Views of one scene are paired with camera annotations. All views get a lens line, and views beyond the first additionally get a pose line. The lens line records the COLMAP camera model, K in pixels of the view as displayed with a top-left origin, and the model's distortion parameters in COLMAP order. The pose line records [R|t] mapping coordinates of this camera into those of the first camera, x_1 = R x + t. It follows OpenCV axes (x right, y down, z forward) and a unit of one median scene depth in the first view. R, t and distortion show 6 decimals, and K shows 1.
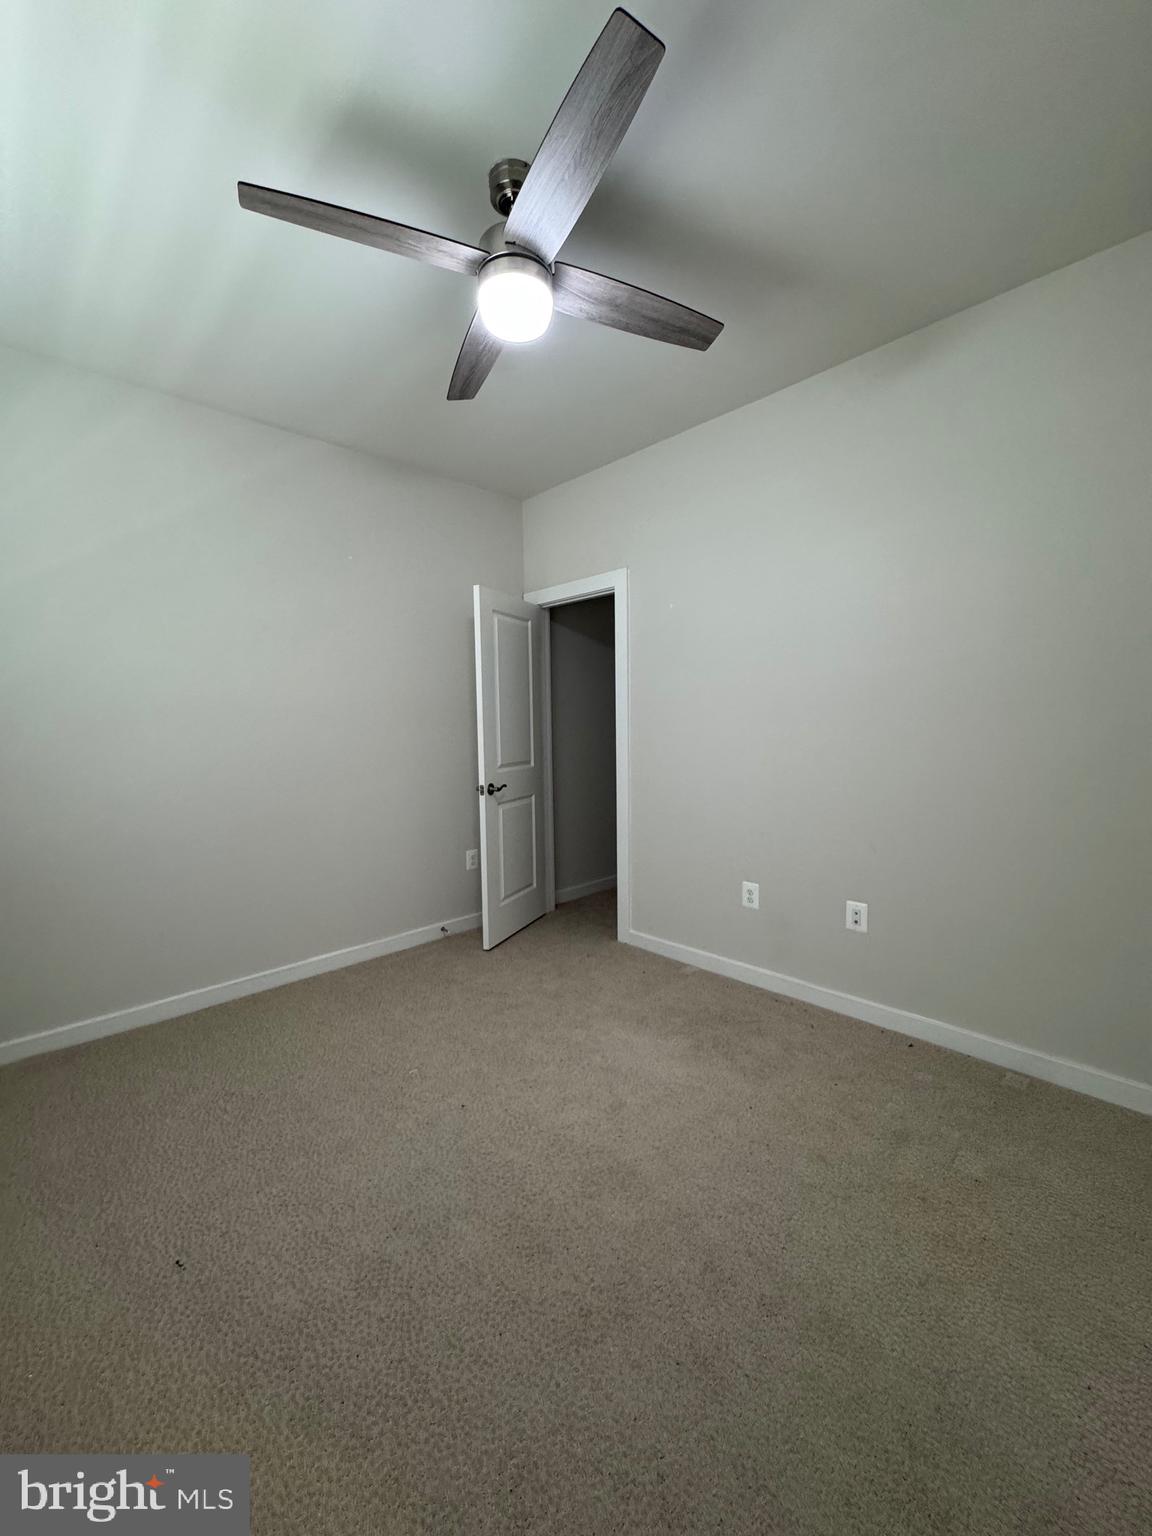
lens RADIAL K [[620.4, 0, 576.0], [0, 620.4, 768.0], [0, 0, 1]] dist [0.001574, 0.000089]
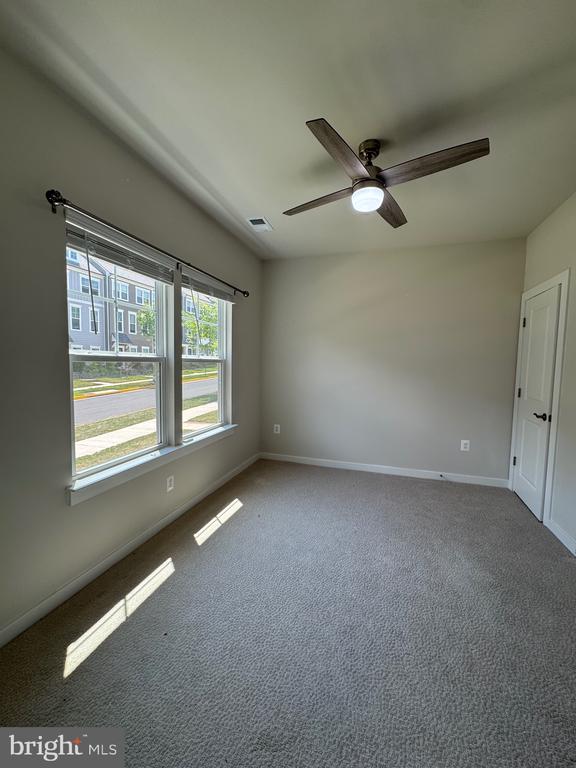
lens RADIAL K [[310.2, 0, 288.0], [0, 310.2, 384.0], [0, 0, 1]] dist [0.001574, 0.000089]
pose [[0.470971, 0.087595, -0.877789, 0.585974], [-0.098005, 0.994093, 0.046617, -0.039351], [0.876688, 0.064073, 0.476774, 0.139717]]
